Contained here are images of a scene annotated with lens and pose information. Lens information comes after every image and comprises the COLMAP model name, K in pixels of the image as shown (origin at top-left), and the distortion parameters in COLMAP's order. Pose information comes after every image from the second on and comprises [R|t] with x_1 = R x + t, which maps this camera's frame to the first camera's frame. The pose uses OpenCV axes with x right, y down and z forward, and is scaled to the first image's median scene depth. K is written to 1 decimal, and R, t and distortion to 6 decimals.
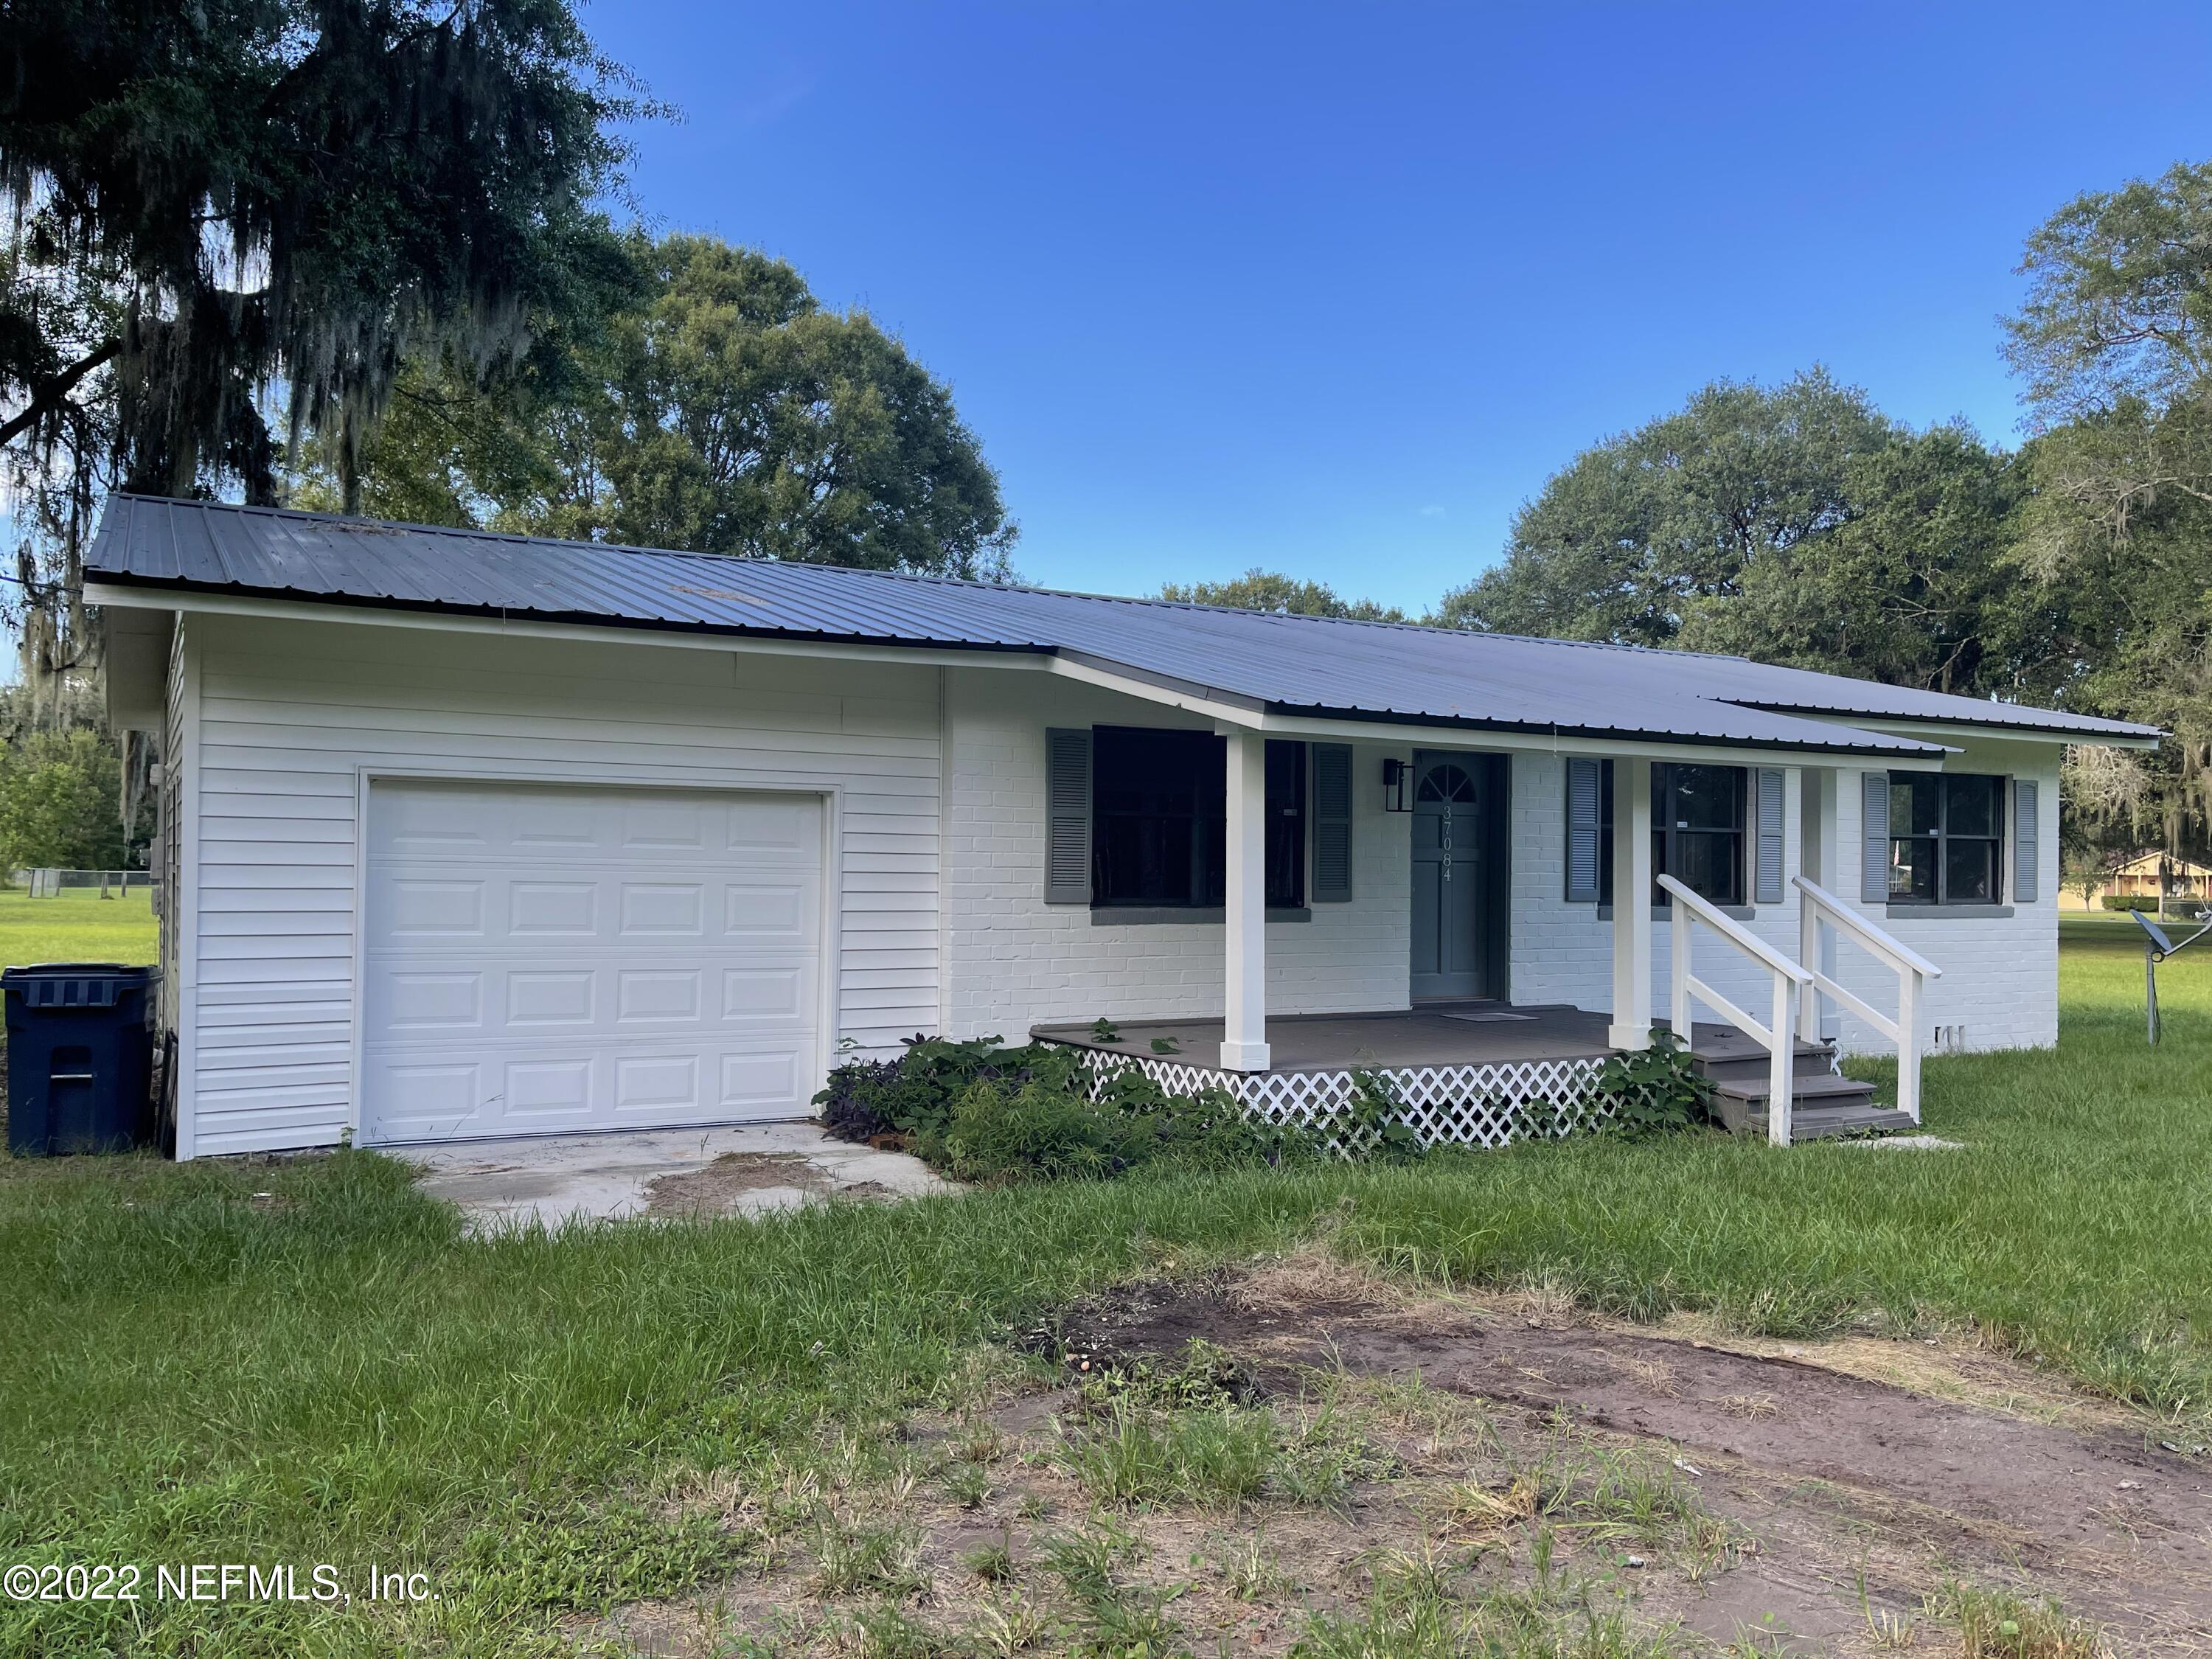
lens RADIAL K [[1703.4, 0, 1106.0], [0, 1703.4, 829.5], [0, 0, 1]] dist [0.010817, -0.002723]
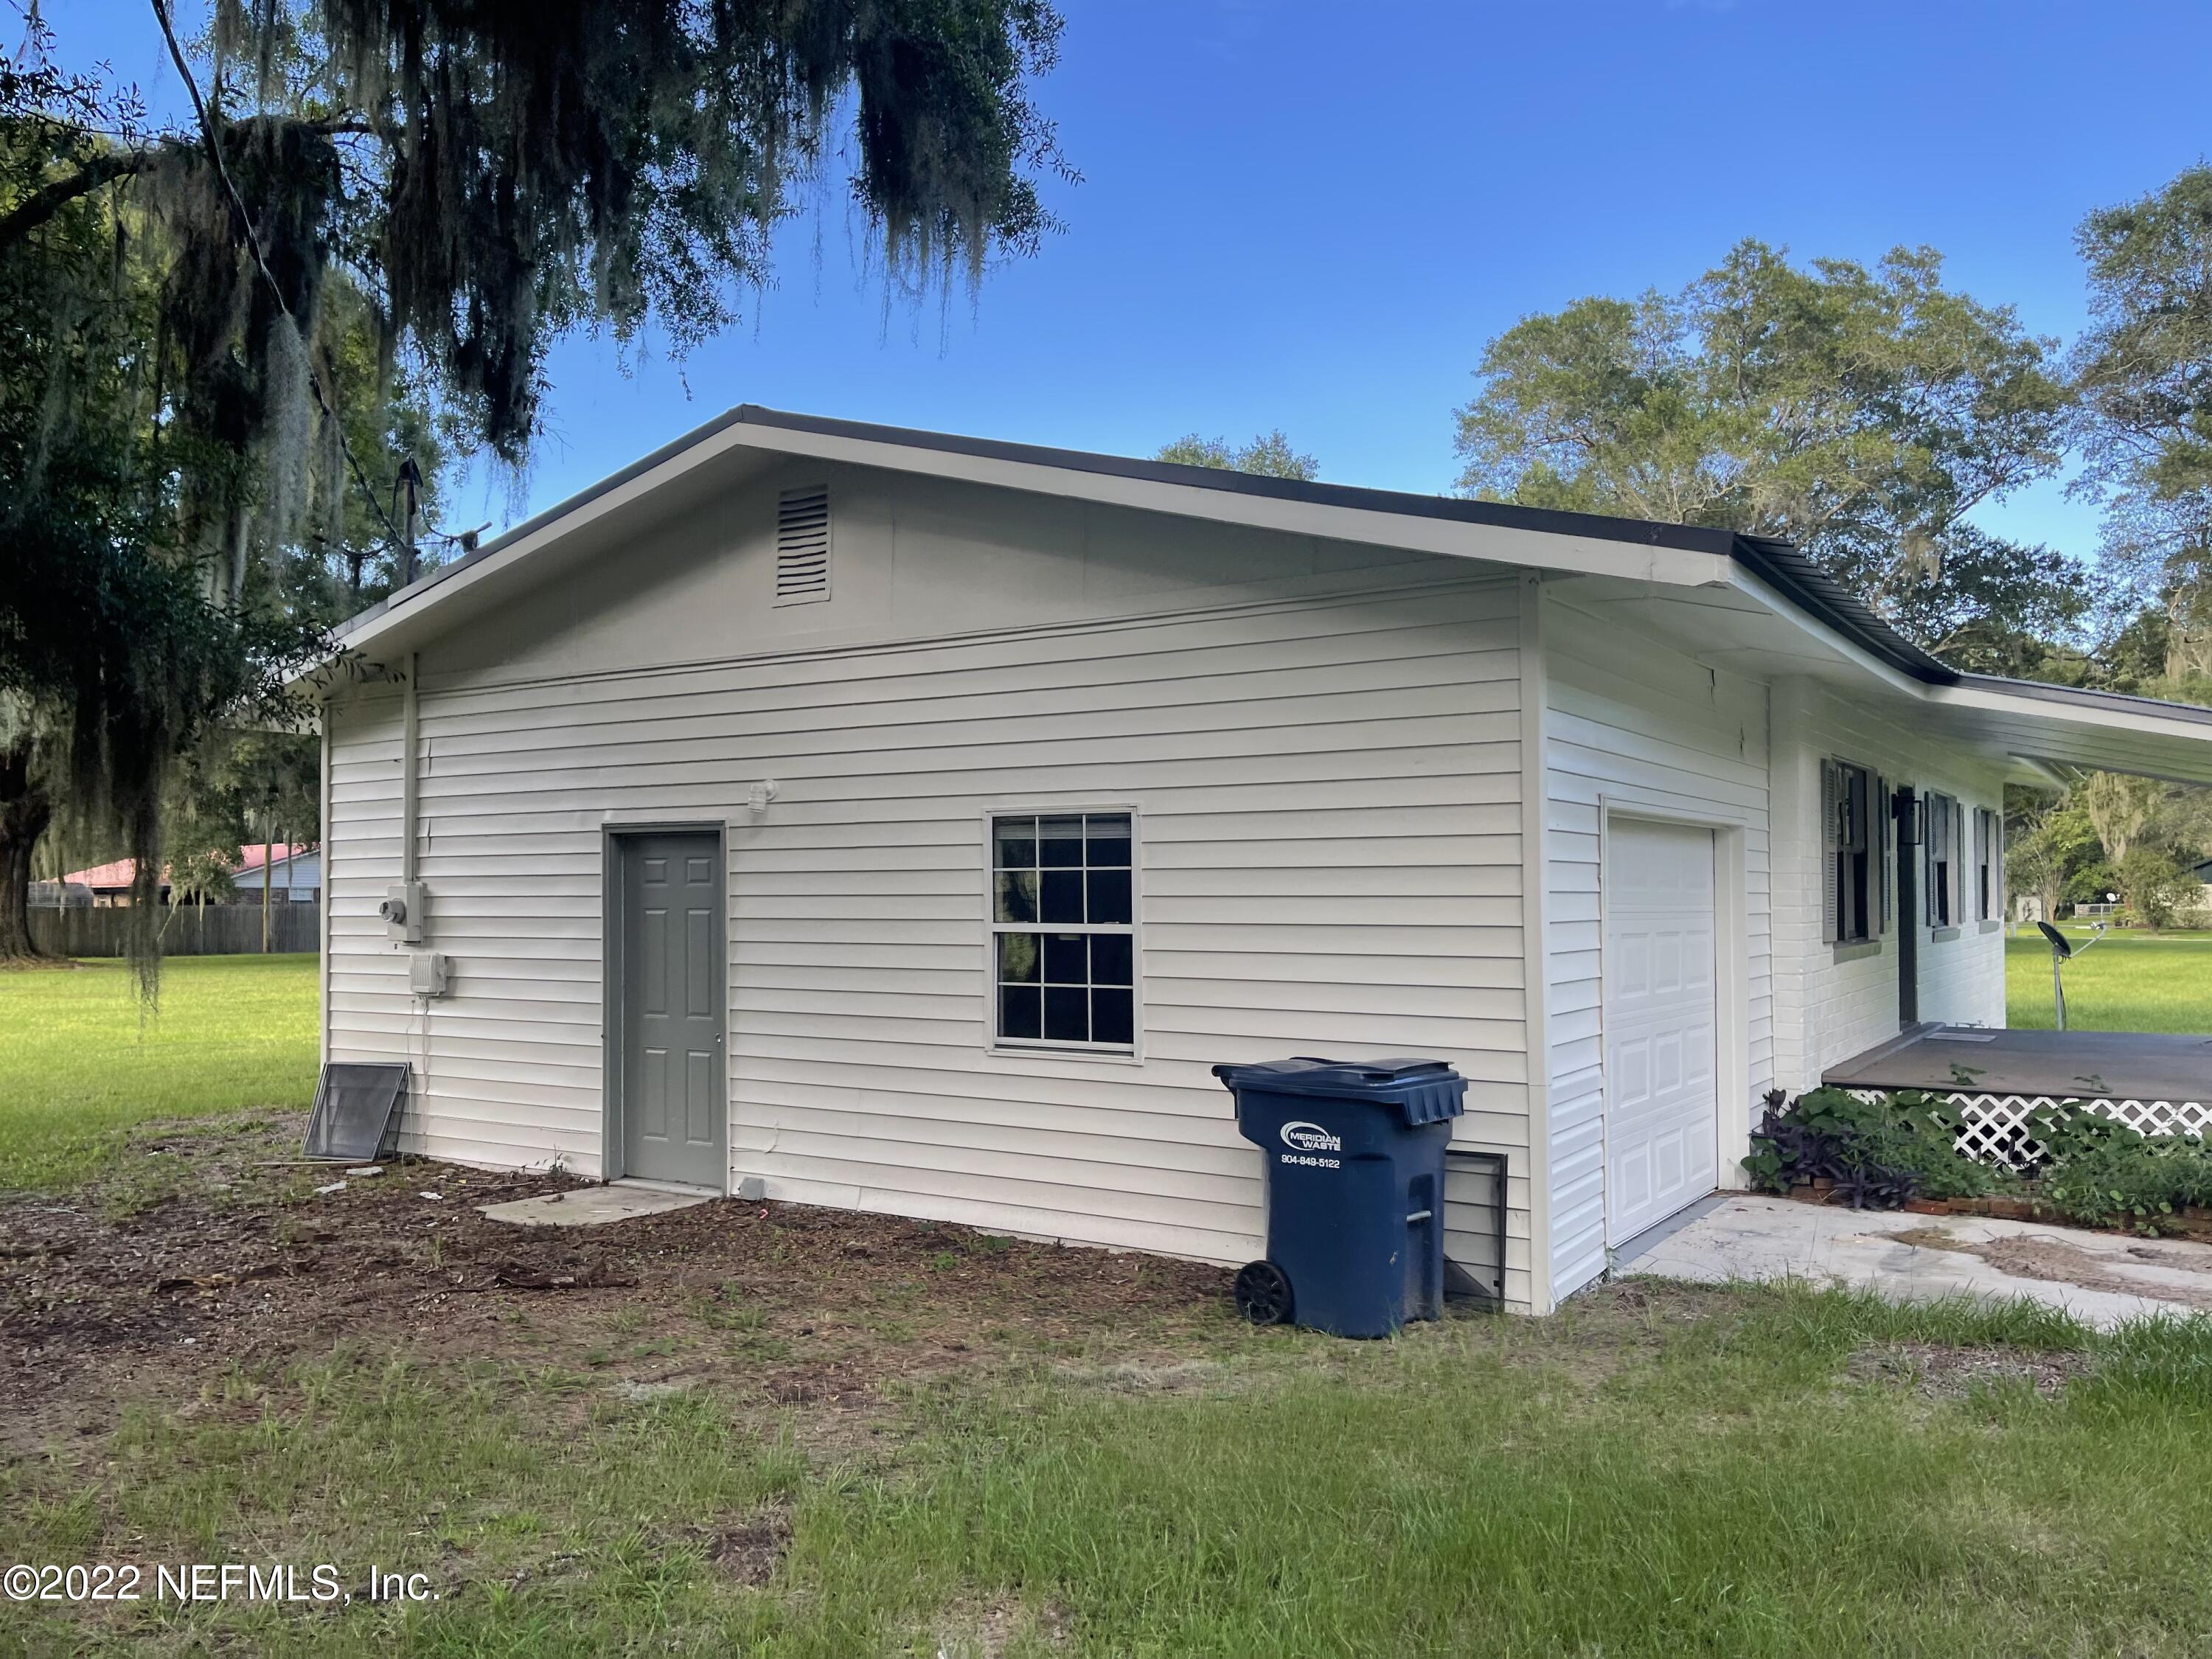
lens RADIAL K [[1666.1, 0, 1106.0], [0, 1666.1, 829.5], [0, 0, 1]] dist [0.034410, -0.000731]
pose [[0.882568, 0.002435, 0.470179, -0.867155], [0.001027, 0.999974, -0.007106, -0.014400], [-0.470184, 0.006755, 0.882543, 0.367851]]
